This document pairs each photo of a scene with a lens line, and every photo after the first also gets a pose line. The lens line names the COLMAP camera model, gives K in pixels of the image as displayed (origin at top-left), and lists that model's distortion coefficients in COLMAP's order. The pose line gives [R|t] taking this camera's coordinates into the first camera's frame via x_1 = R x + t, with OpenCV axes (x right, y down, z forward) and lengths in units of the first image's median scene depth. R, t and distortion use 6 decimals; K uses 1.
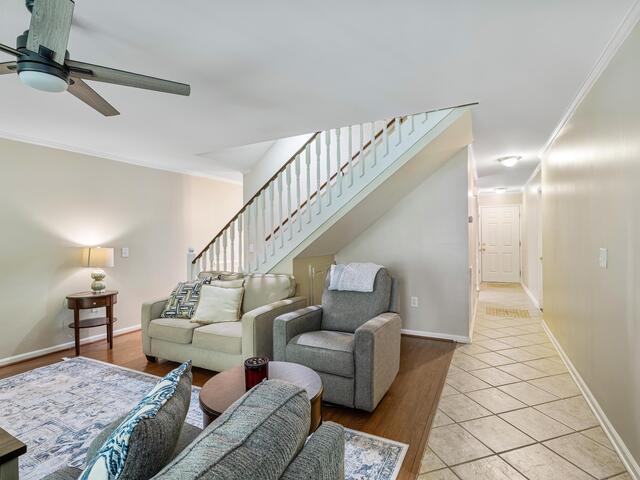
lens RADIAL K [[328.5, 0, 320.6], [0, 328.5, 238.5], [0, 0, 1]] dist [-0.007265, -0.001031]
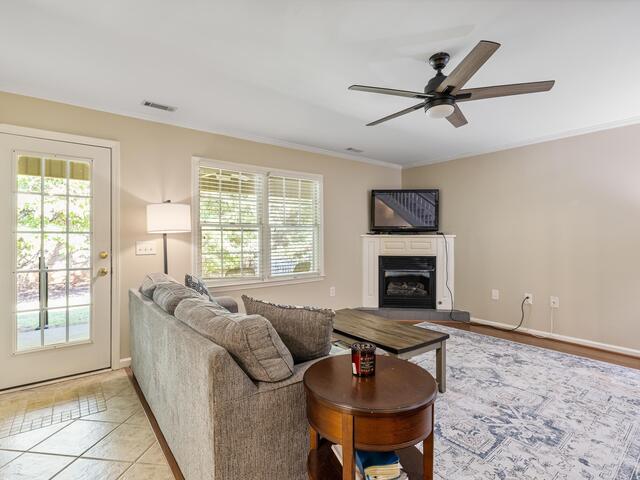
lens RADIAL K [[328.5, 0, 320.4], [0, 328.5, 237.4], [0, 0, 1]] dist [-0.007265, -0.001031]
pose [[-0.430803, 0.011683, -0.902370, 0.422753], [-0.001033, 0.999909, 0.013439, 0.027063], [0.902445, 0.006722, -0.430752, 0.763355]]
